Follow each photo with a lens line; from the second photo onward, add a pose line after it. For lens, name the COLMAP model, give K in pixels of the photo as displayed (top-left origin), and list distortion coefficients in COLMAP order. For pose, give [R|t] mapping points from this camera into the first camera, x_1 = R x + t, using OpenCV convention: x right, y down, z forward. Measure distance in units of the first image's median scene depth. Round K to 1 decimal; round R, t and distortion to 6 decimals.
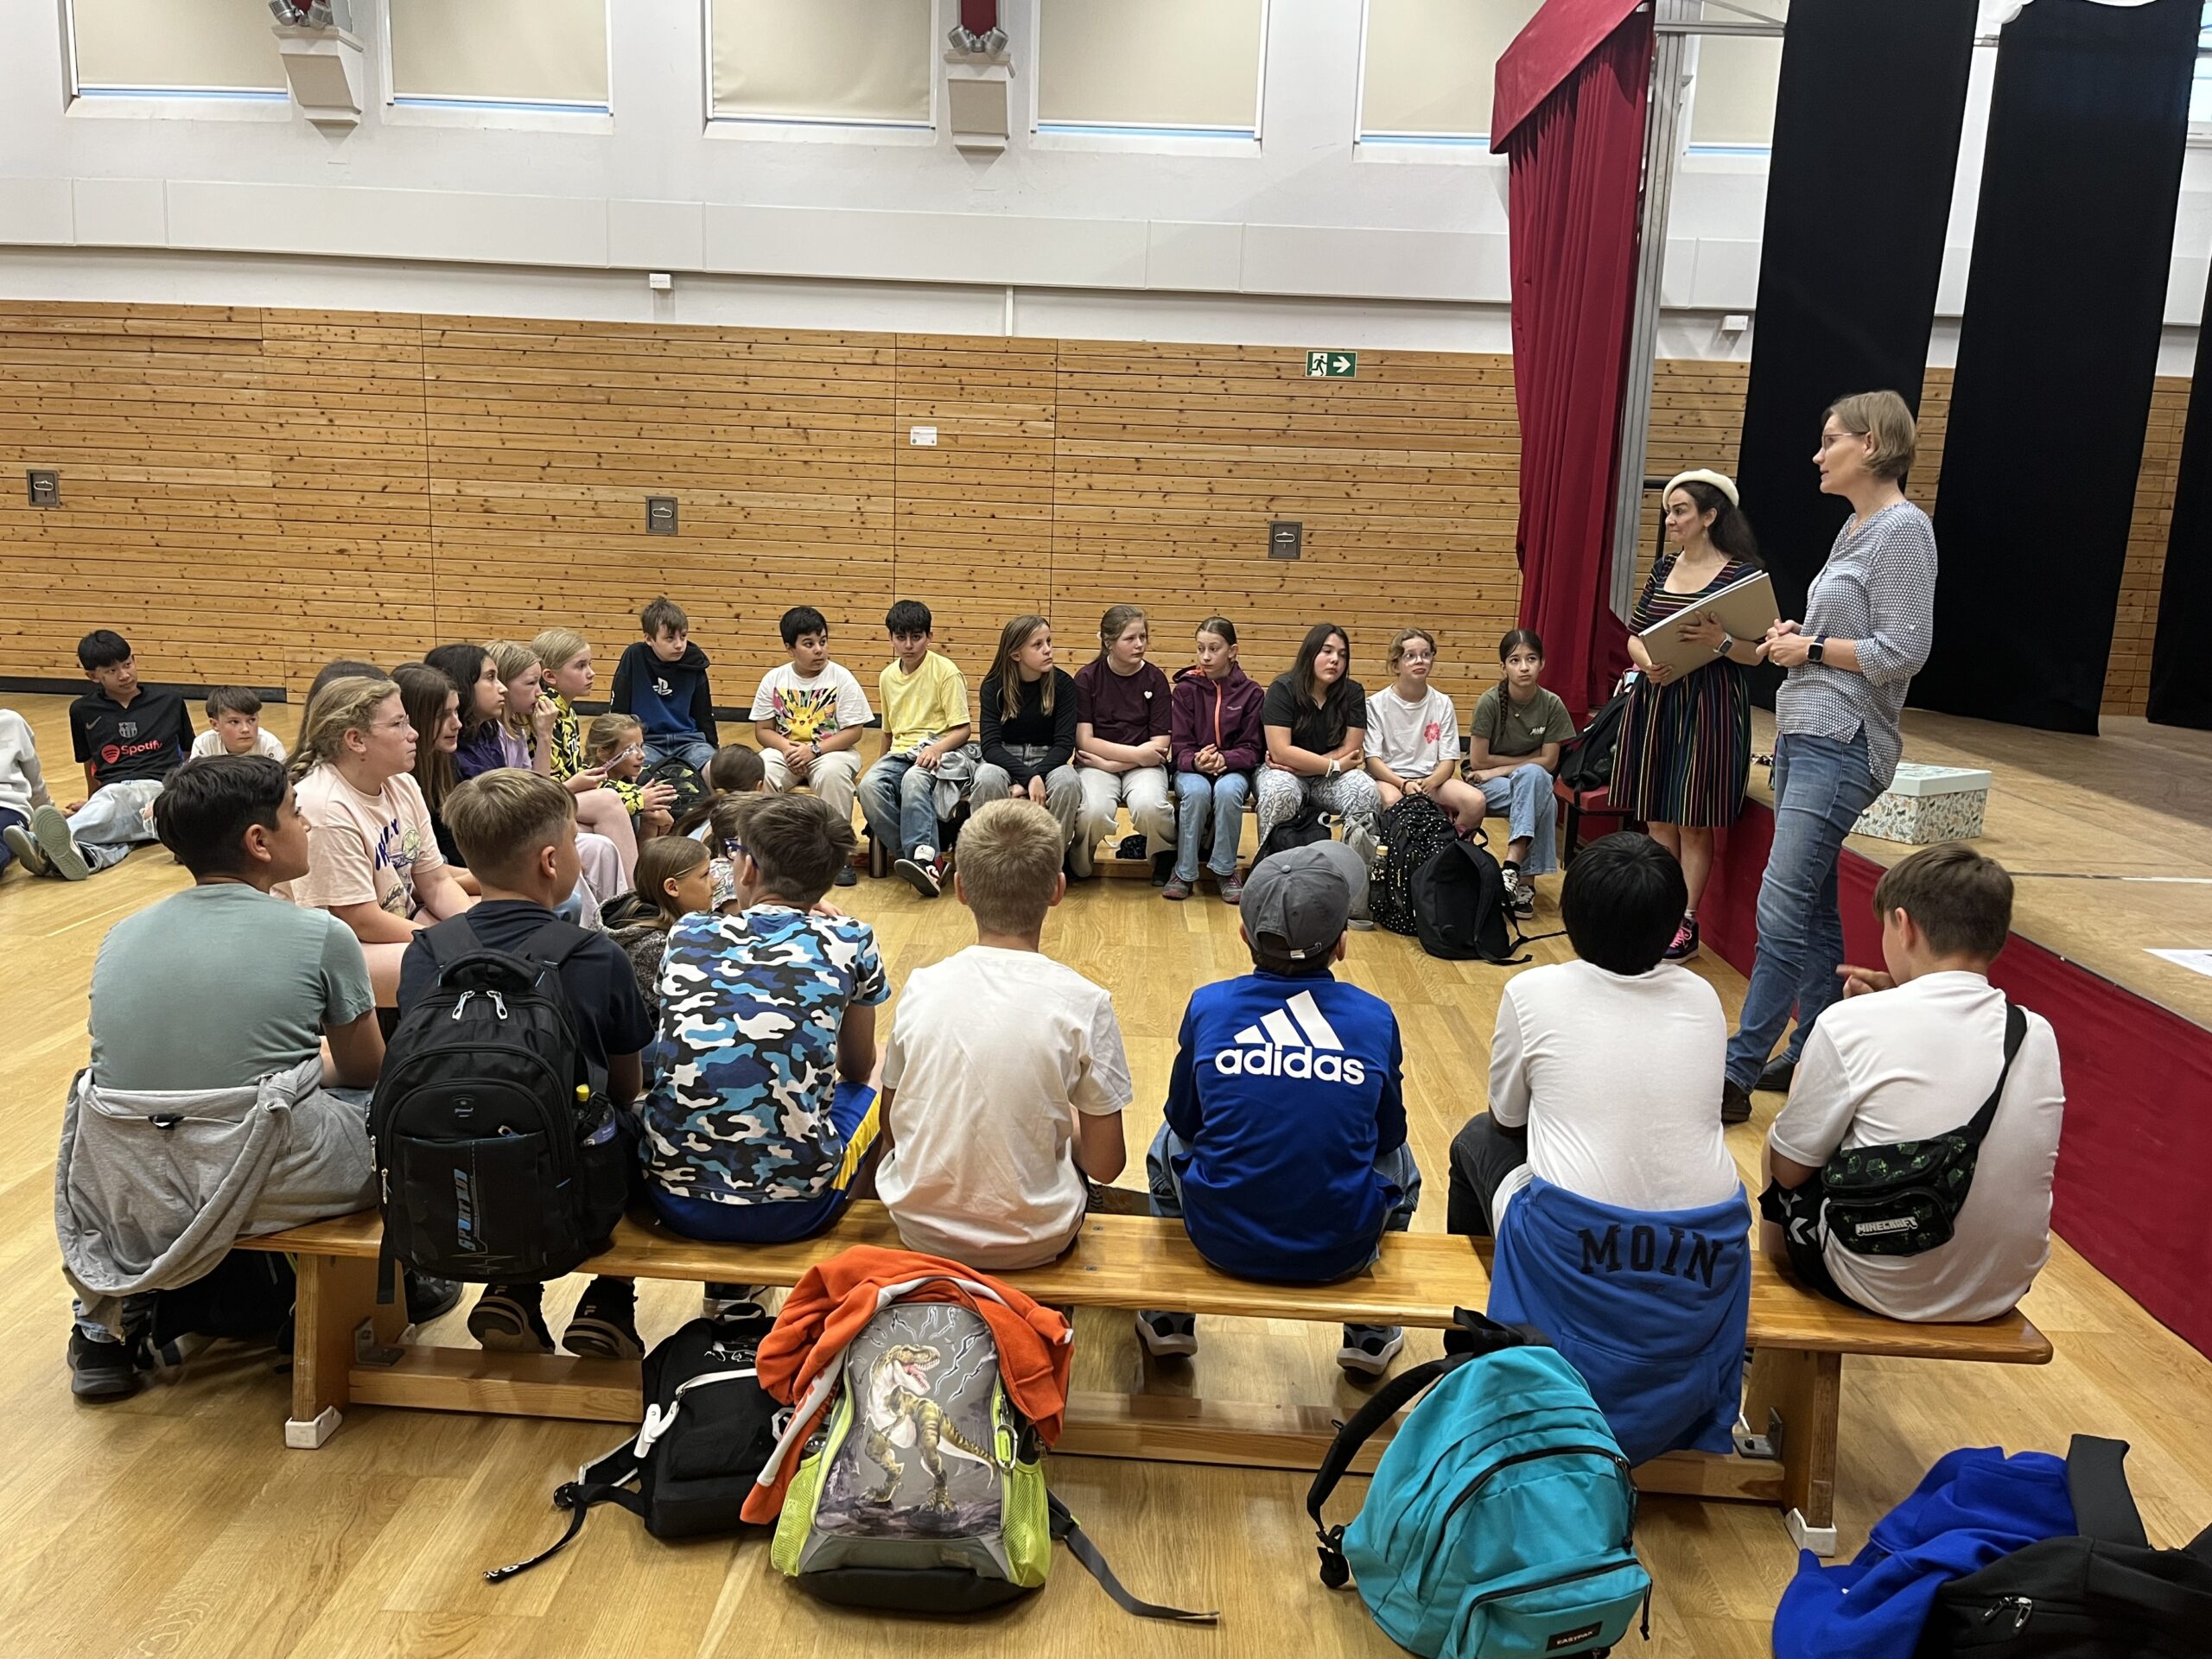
lens RADIAL K [[1680.2, 0, 1103.4], [0, 1680.2, 813.6], [0, 0, 1]] dist [0.004861, -0.021288]
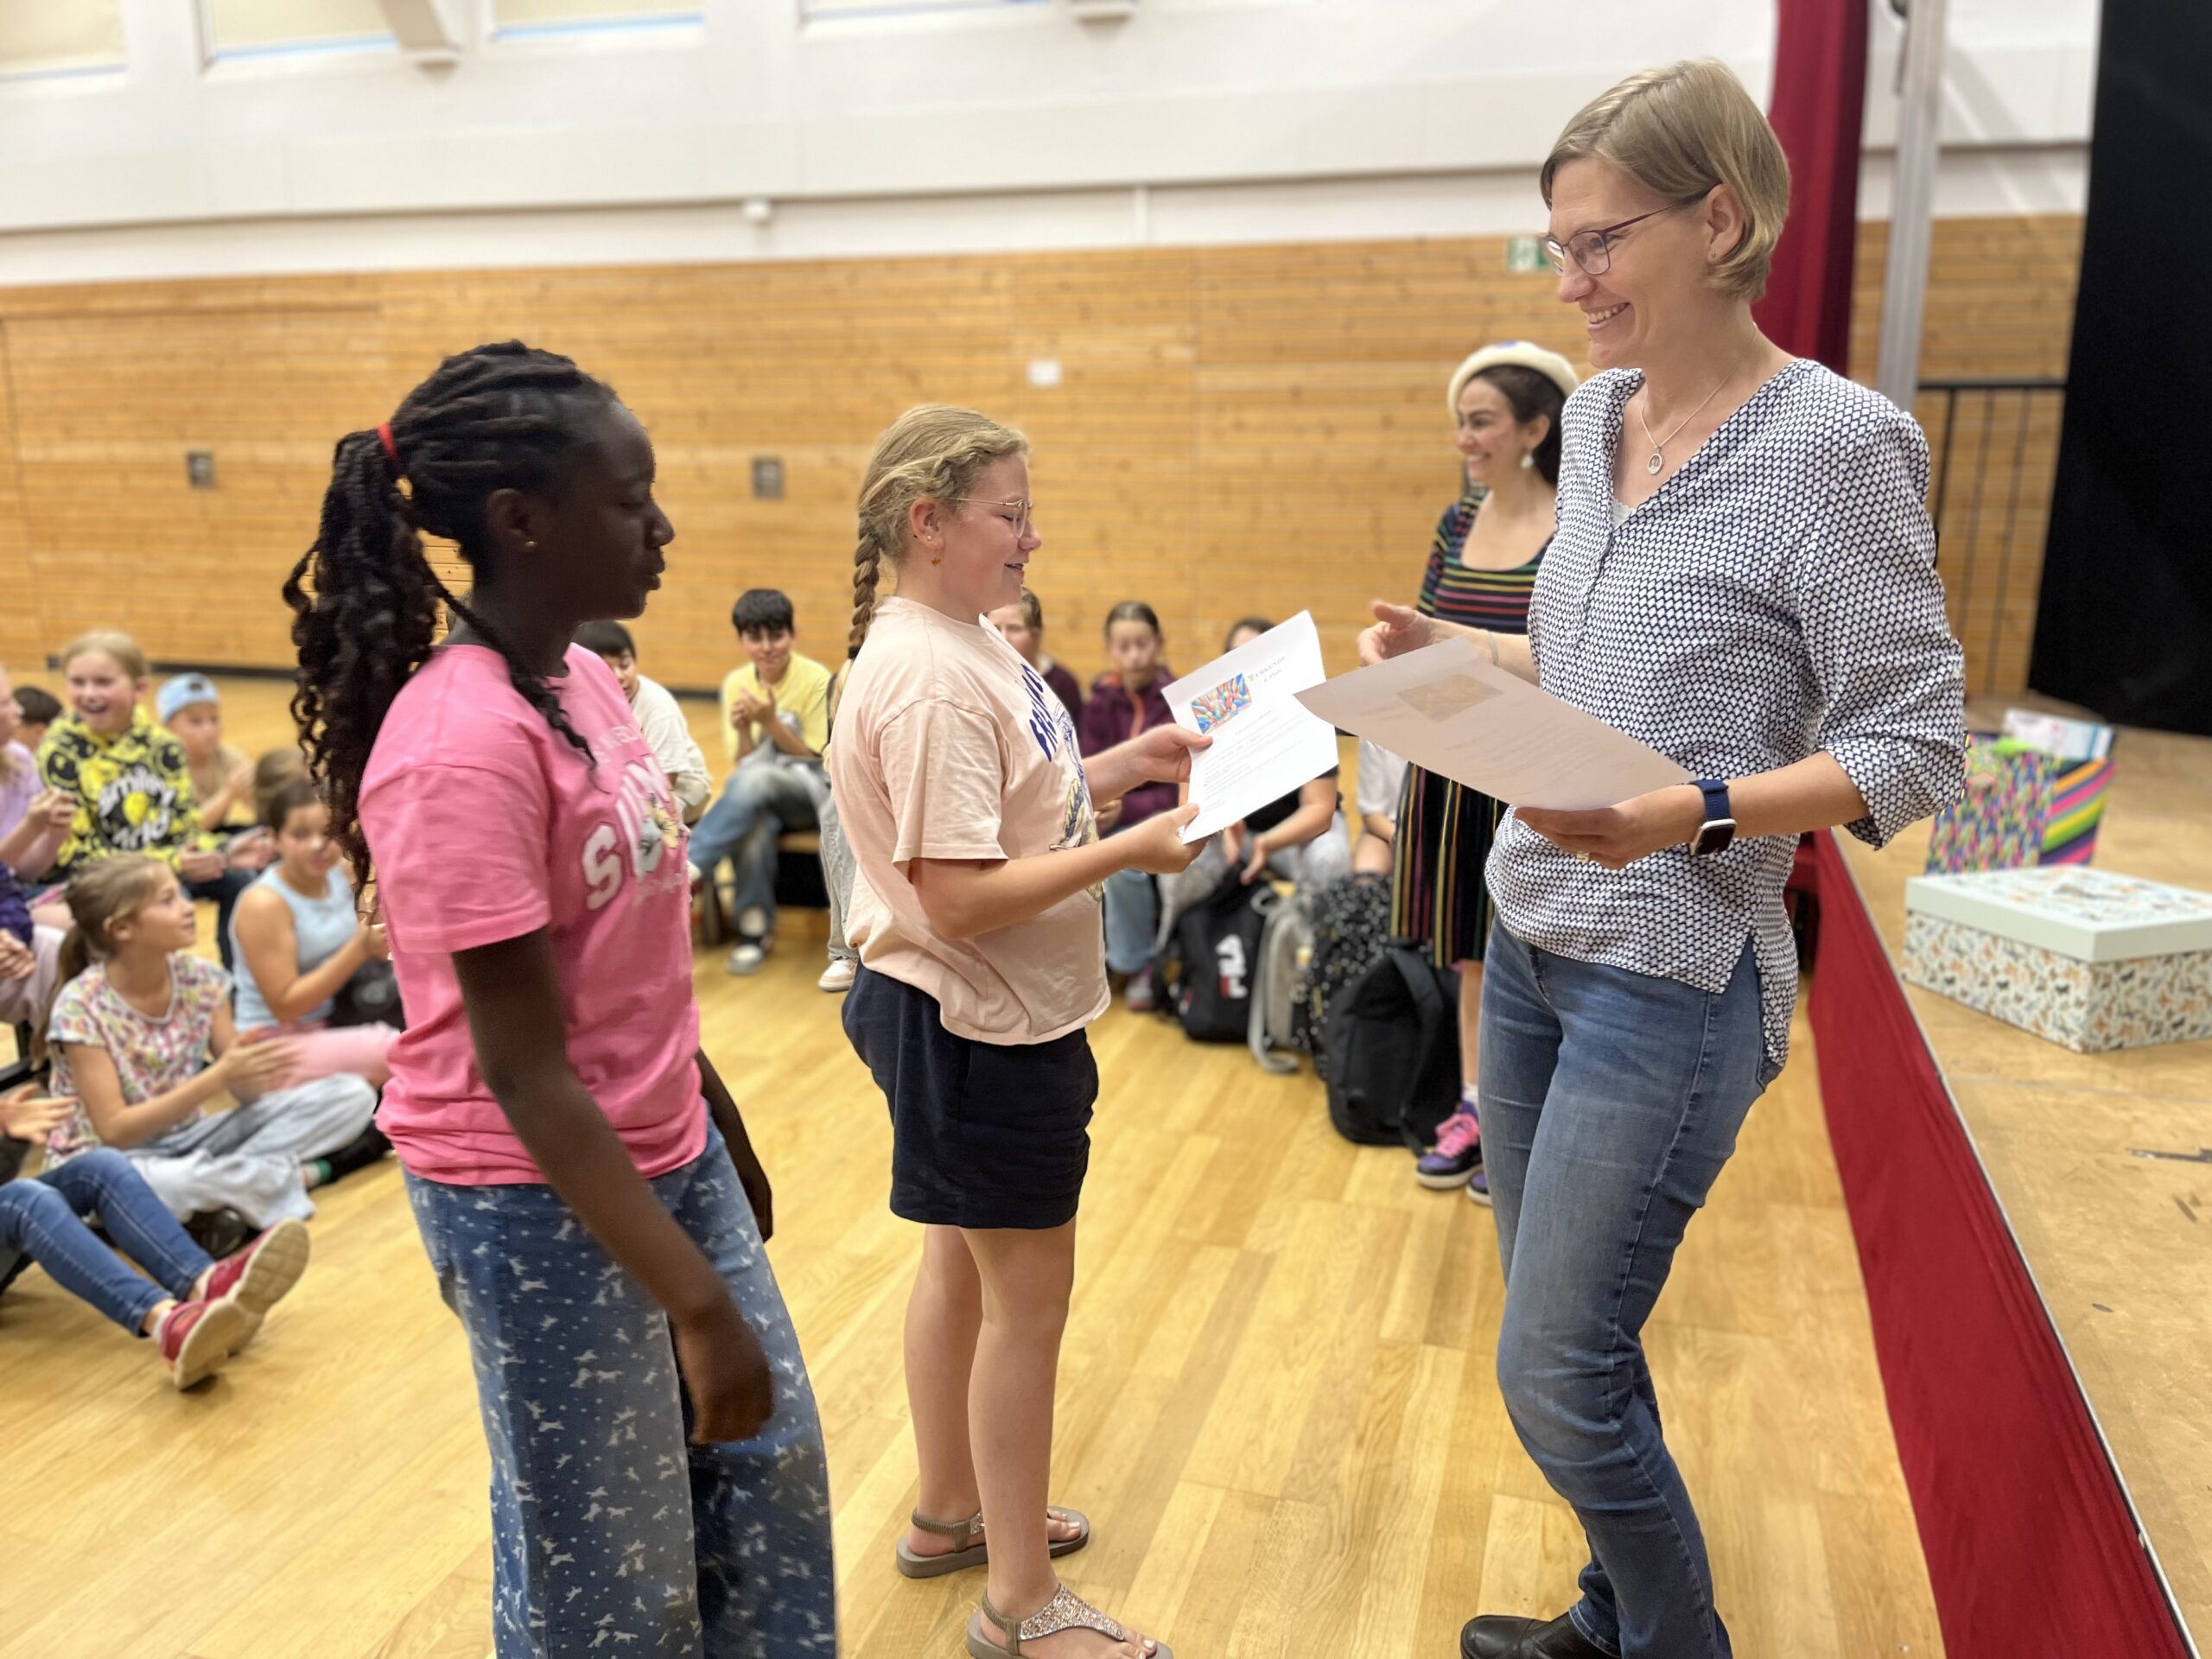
lens RADIAL K [[1680.2, 0, 1095.1], [0, 1680.2, 817.9], [0, 0, 1]] dist [0.004861, -0.021288]
pose [[0.961702, 0.022758, -0.273151, 0.153565], [-0.013486, 0.999269, 0.035773, -0.032858], [0.273765, -0.030719, 0.961306, 0.193079]]
